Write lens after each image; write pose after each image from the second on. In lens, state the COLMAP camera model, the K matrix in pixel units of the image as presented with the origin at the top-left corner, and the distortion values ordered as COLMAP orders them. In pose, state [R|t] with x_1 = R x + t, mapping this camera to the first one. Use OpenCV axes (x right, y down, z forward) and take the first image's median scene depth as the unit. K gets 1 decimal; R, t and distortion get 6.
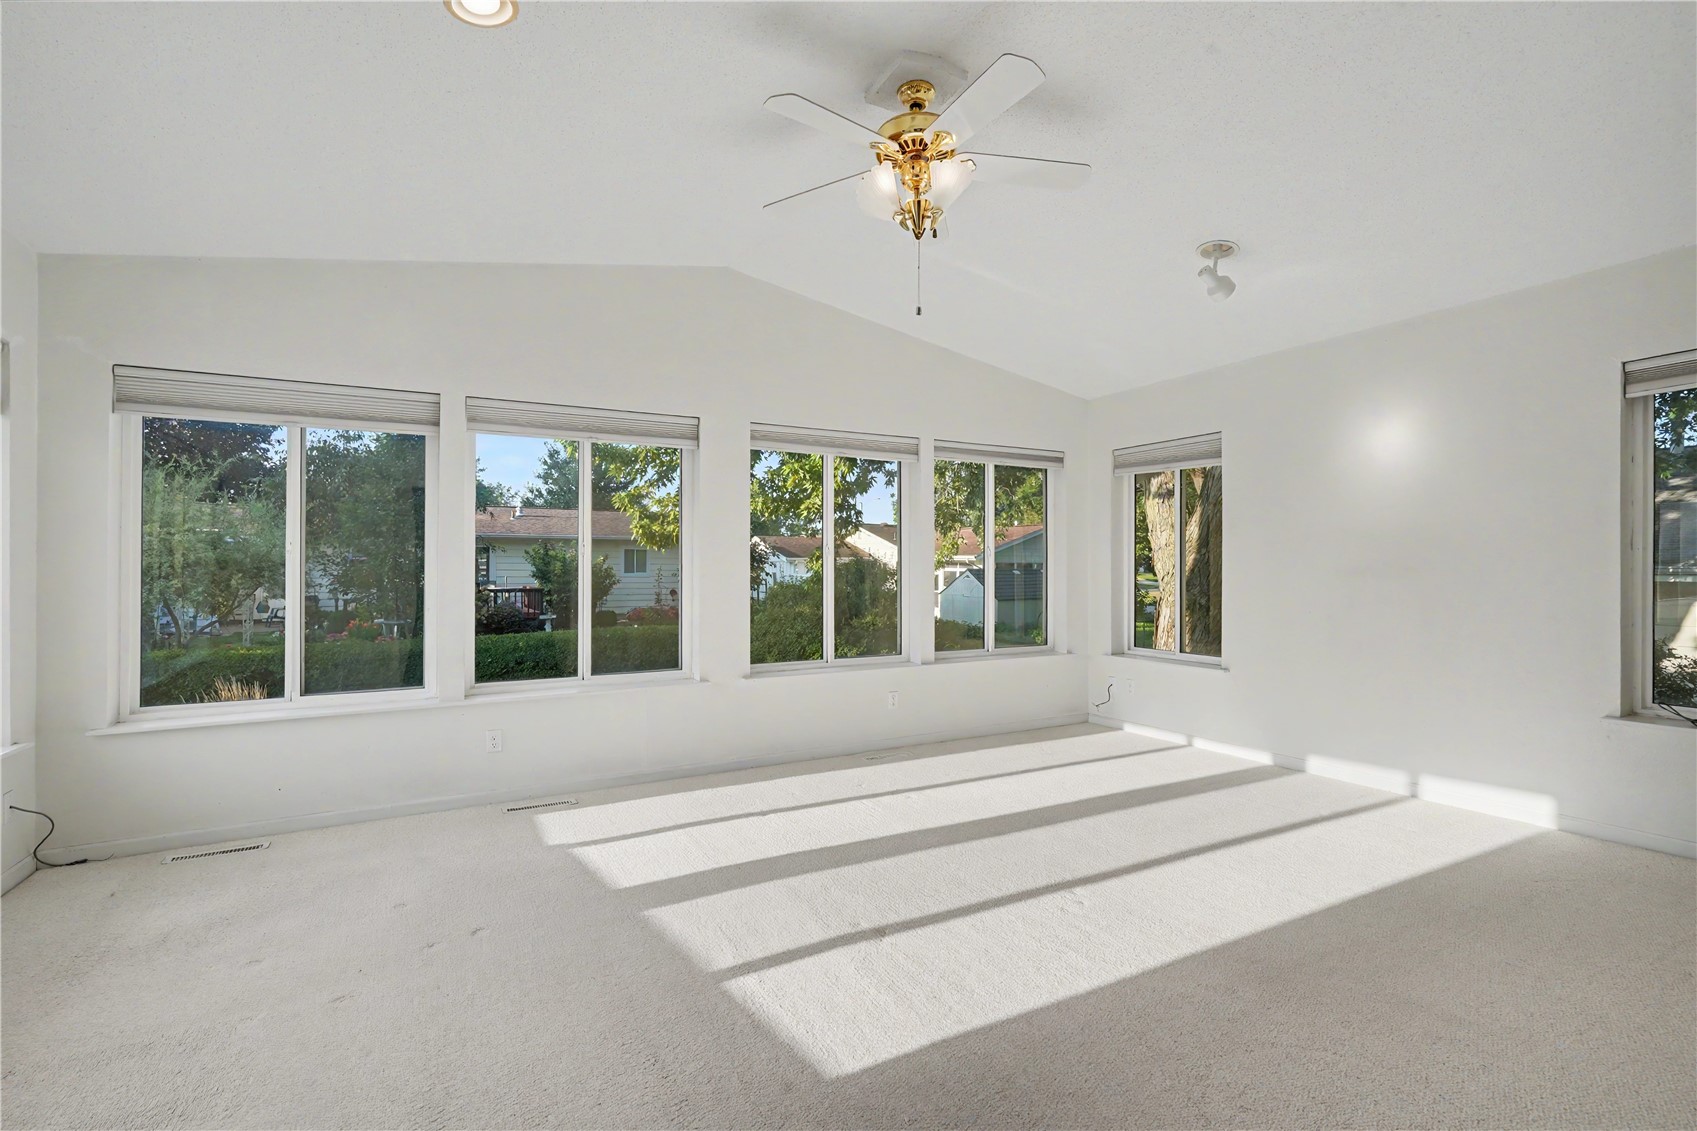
lens RADIAL K [[771.3, 0, 854.9], [0, 771.3, 572.1], [0, 0, 1]] dist [-0.000237, 0.000116]
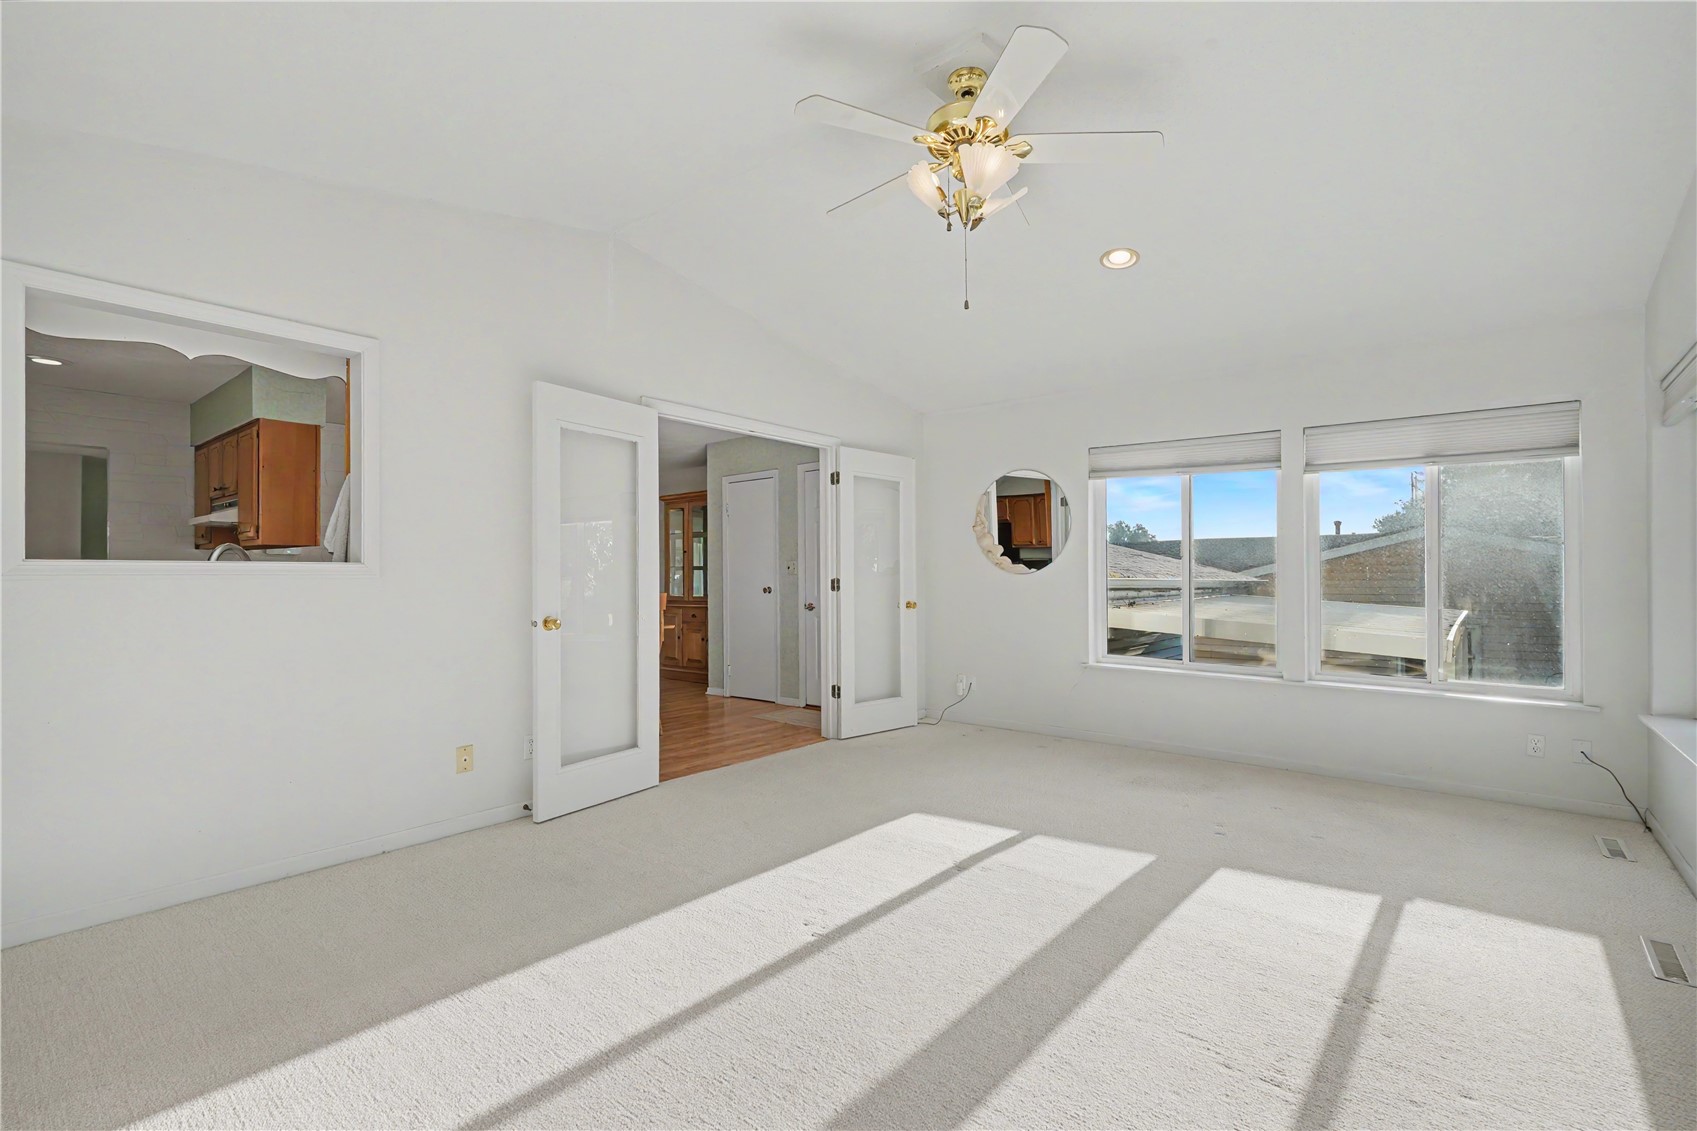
lens RADIAL K [[771.3, 0, 854.9], [0, 771.3, 572.1], [0, 0, 1]] dist [-0.000237, 0.000116]
pose [[-0.930381, -0.005746, -0.366550, 0.572171], [-0.005405, 0.999983, -0.001955, 0.005191], [0.366555, 0.000162, -0.930396, 1.869527]]
